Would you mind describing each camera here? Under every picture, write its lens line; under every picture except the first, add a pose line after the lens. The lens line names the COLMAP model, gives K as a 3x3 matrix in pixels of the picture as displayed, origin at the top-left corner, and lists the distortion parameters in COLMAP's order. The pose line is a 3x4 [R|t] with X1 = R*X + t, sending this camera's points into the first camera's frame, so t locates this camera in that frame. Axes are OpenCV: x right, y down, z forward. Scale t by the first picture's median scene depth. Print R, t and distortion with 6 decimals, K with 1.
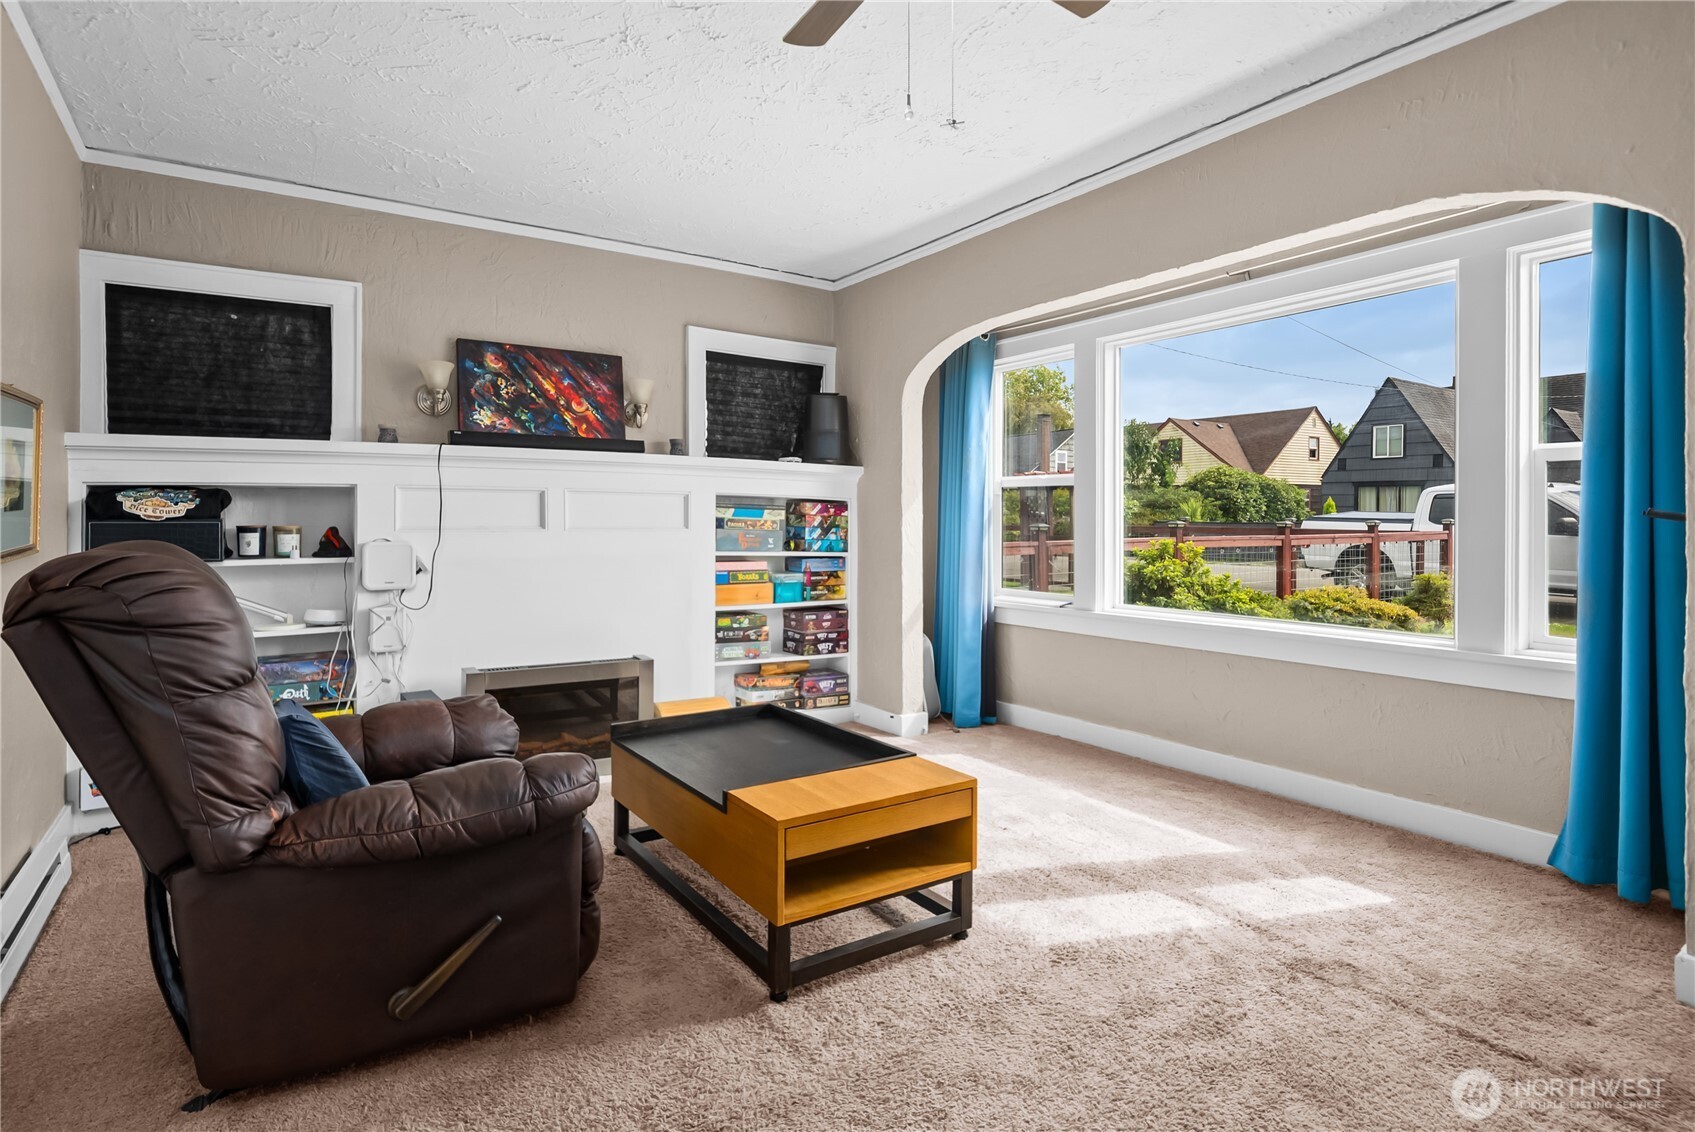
lens RADIAL K [[885.8, 0, 846.1], [0, 885.8, 520.0], [0, 0, 1]] dist [0.001662, 0.000053]
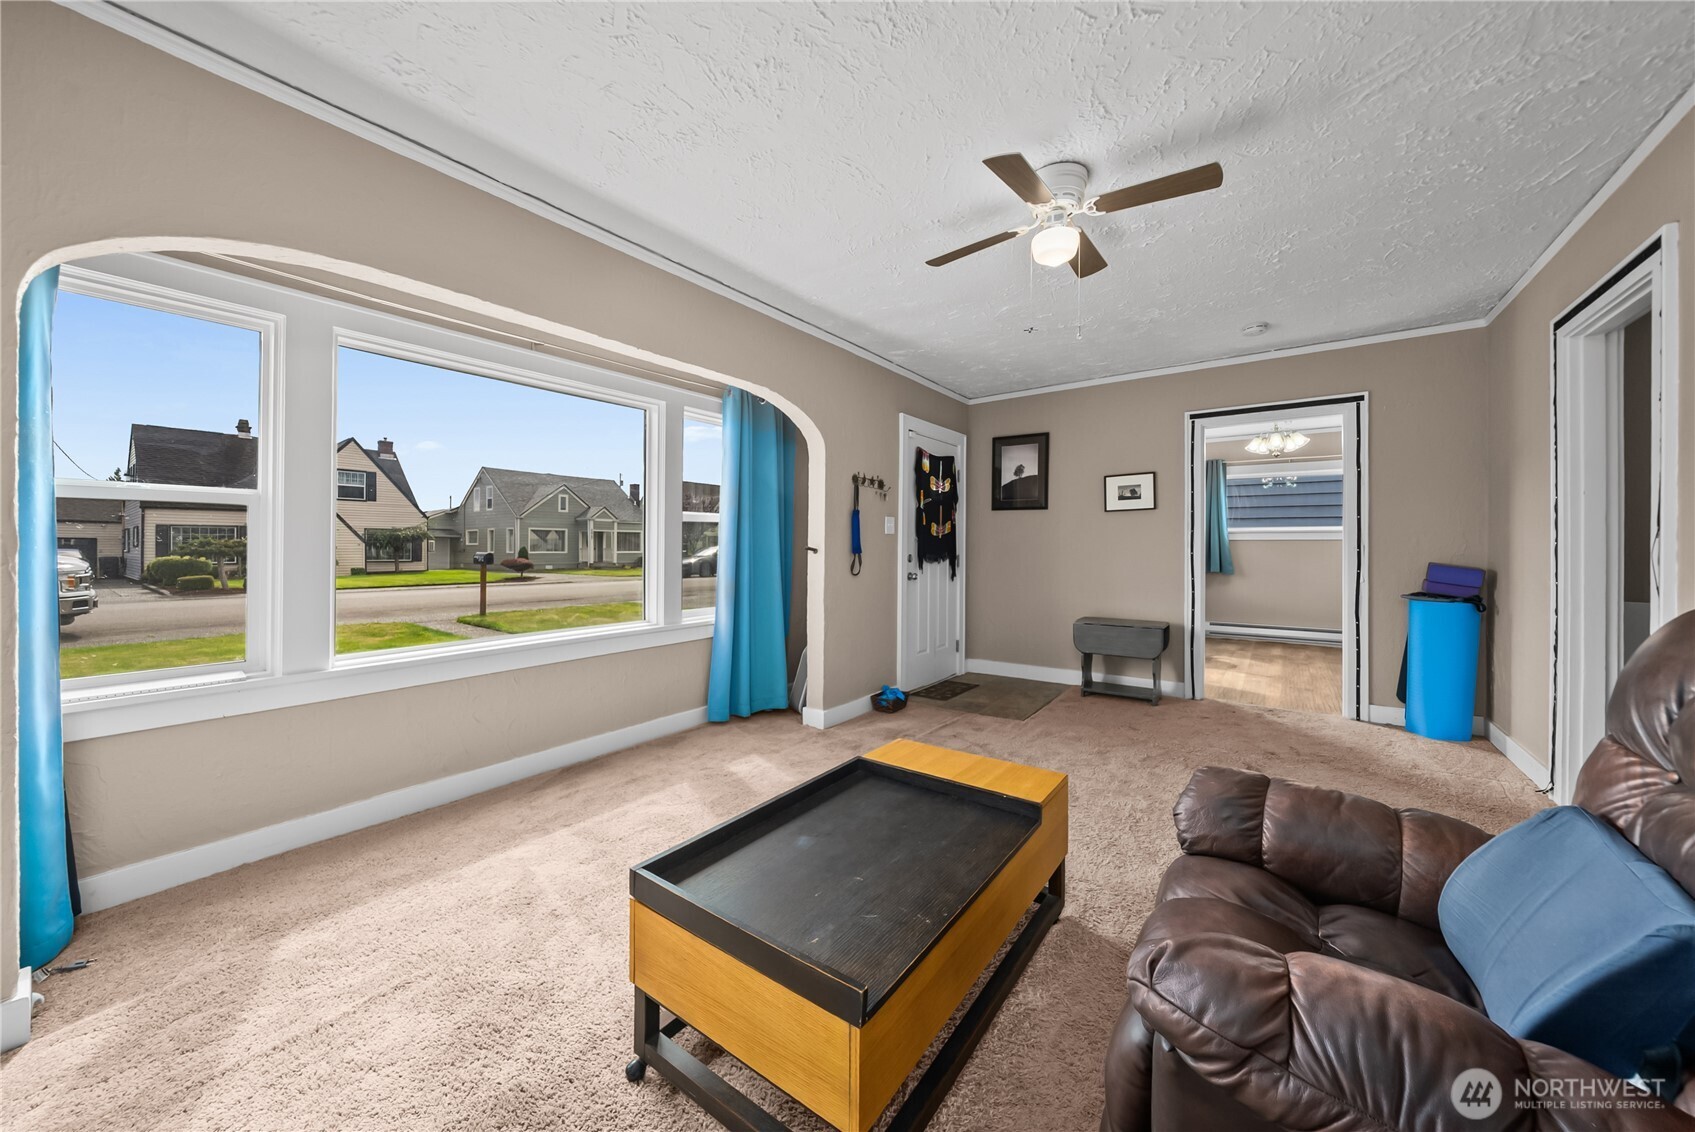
lens RADIAL K [[603.0, 0, 843.2], [0, 603.0, 545.1], [0, 0, 1]] dist [-0.000908, -0.000155]
pose [[-0.346001, 0.001720, 0.938233, -0.357539], [-0.001854, 0.999995, -0.002517, -0.004421], [-0.938232, -0.002610, -0.345996, 0.717513]]
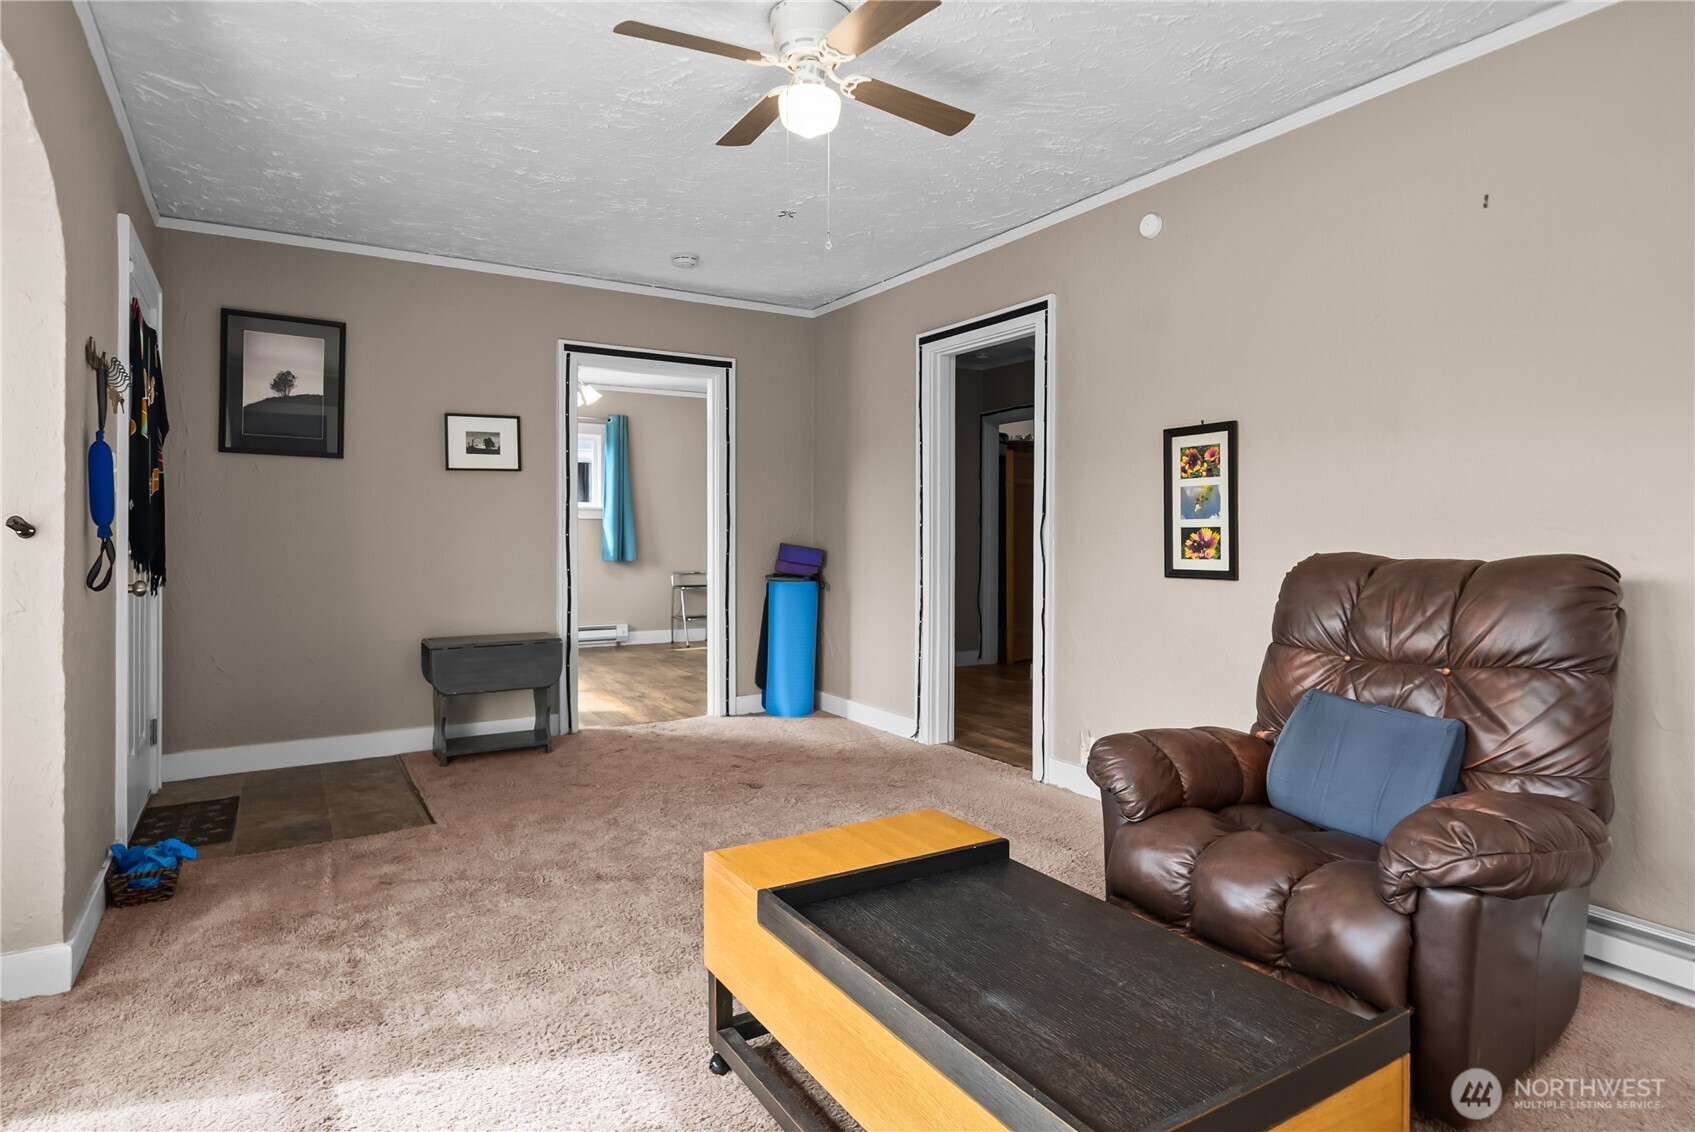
lens RADIAL K [[924.3, 0, 841.3], [0, 924.3, 536.0], [0, 0, 1]] dist [0.006364, -0.001129]
pose [[-0.999188, -0.005757, 0.039878, -0.000094], [-0.005570, 0.999973, 0.004814, -0.000048], [-0.039905, 0.004588, -0.999193, 0.932837]]
